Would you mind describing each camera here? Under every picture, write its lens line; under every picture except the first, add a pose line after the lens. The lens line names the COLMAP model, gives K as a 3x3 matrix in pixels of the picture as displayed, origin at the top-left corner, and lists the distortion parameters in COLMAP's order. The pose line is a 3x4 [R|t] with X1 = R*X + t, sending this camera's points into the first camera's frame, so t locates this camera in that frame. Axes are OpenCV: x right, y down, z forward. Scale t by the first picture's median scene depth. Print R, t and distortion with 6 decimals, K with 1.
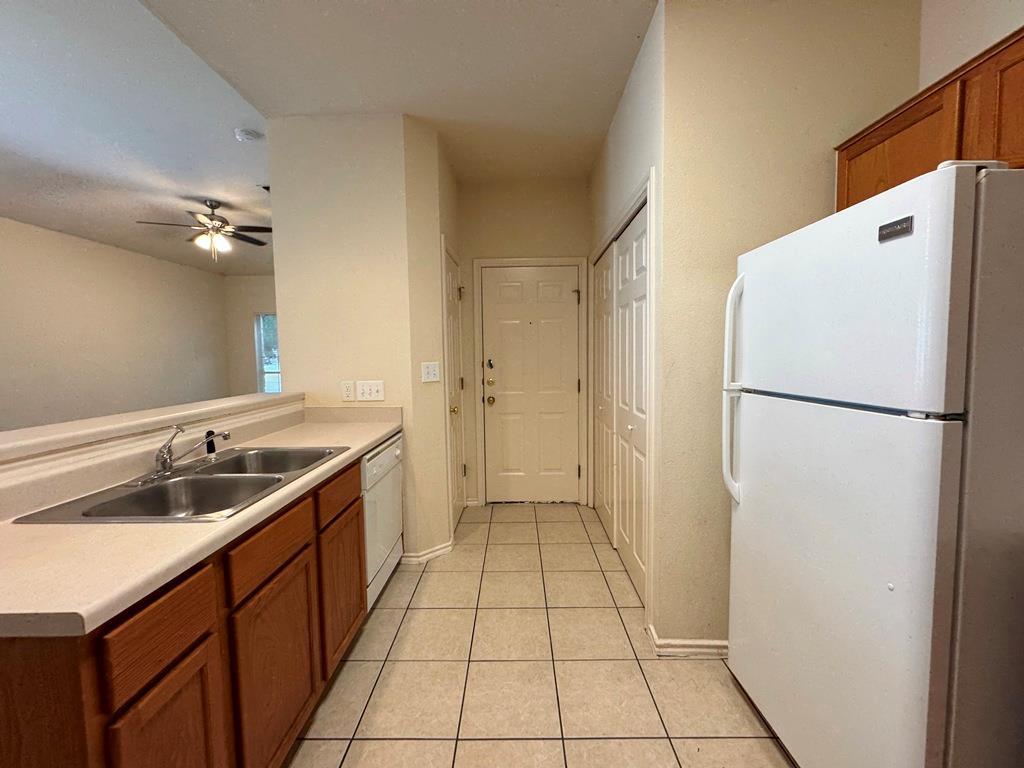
lens RADIAL K [[408.7, 0, 510.4], [0, 408.7, 383.3], [0, 0, 1]] dist [-0.000001, -0.000094]
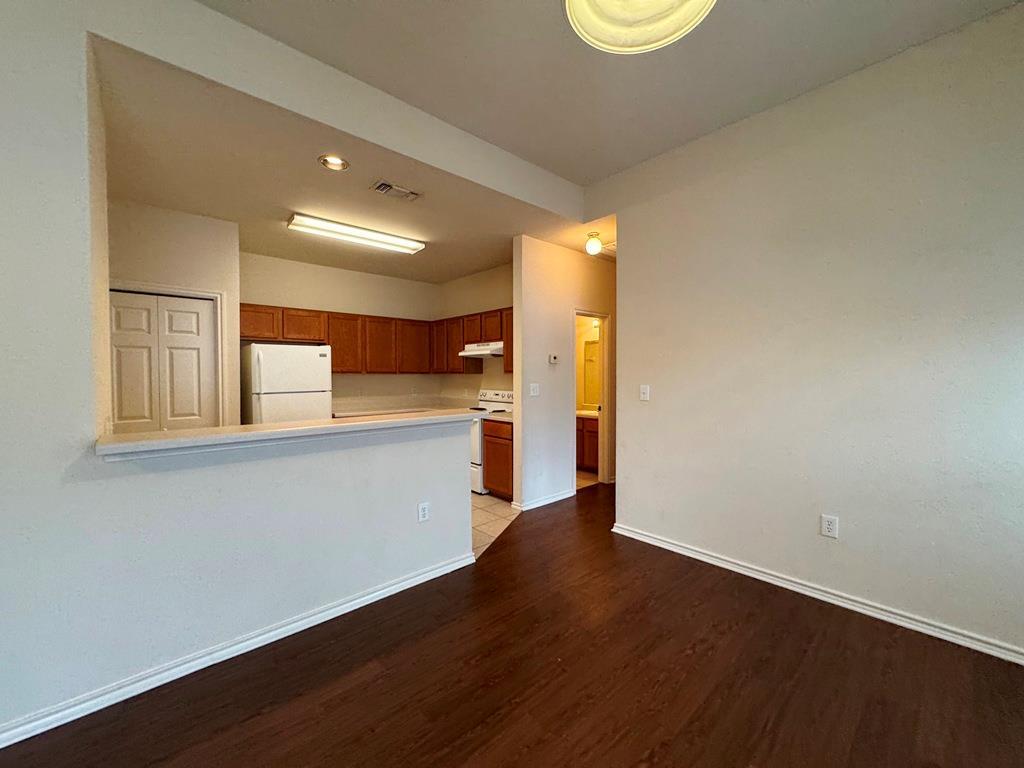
lens RADIAL K [[408.7, 0, 510.4], [0, 408.7, 383.3], [0, 0, 1]] dist [-0.000001, -0.000094]
pose [[-0.682411, -0.001146, 0.730968, -1.686022], [0.063913, 0.996075, 0.061229, -0.074263], [-0.728169, 0.088502, -0.679659, 1.078838]]
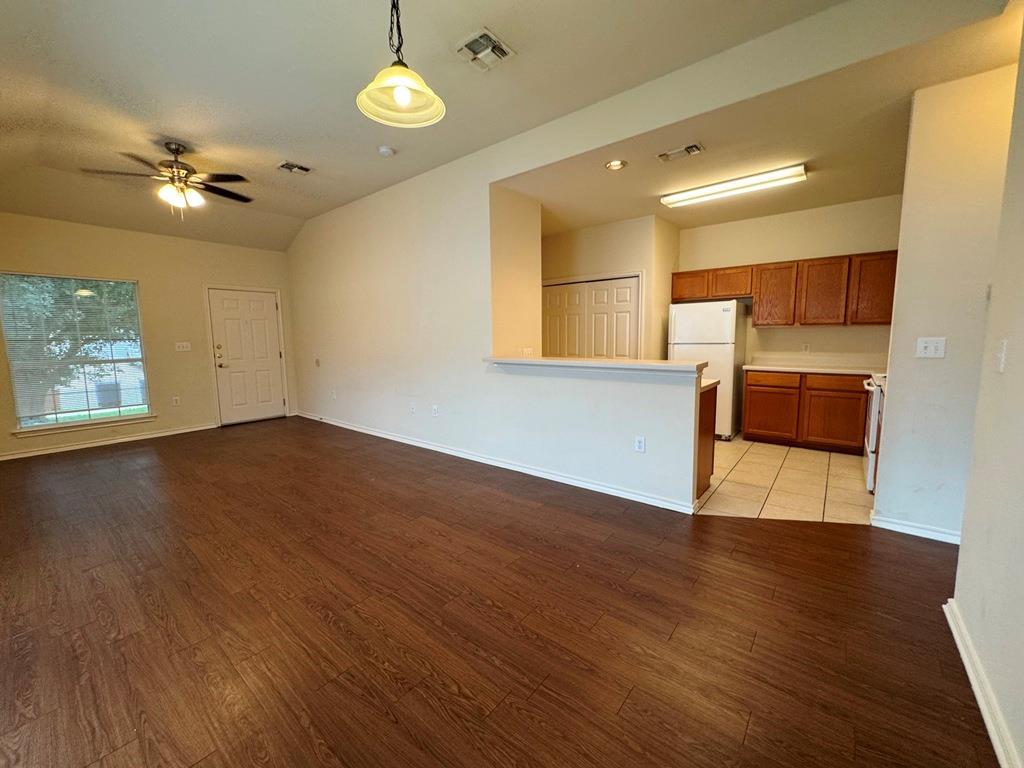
lens RADIAL K [[411.2, 0, 512.2], [0, 411.2, 381.7], [0, 0, 1]] dist [0.000444, 0.000018]
pose [[0.618297, -0.082435, 0.781610, -2.004748], [0.059434, 0.996541, 0.058088, 0.035436], [-0.783694, 0.010538, 0.621057, -0.059617]]
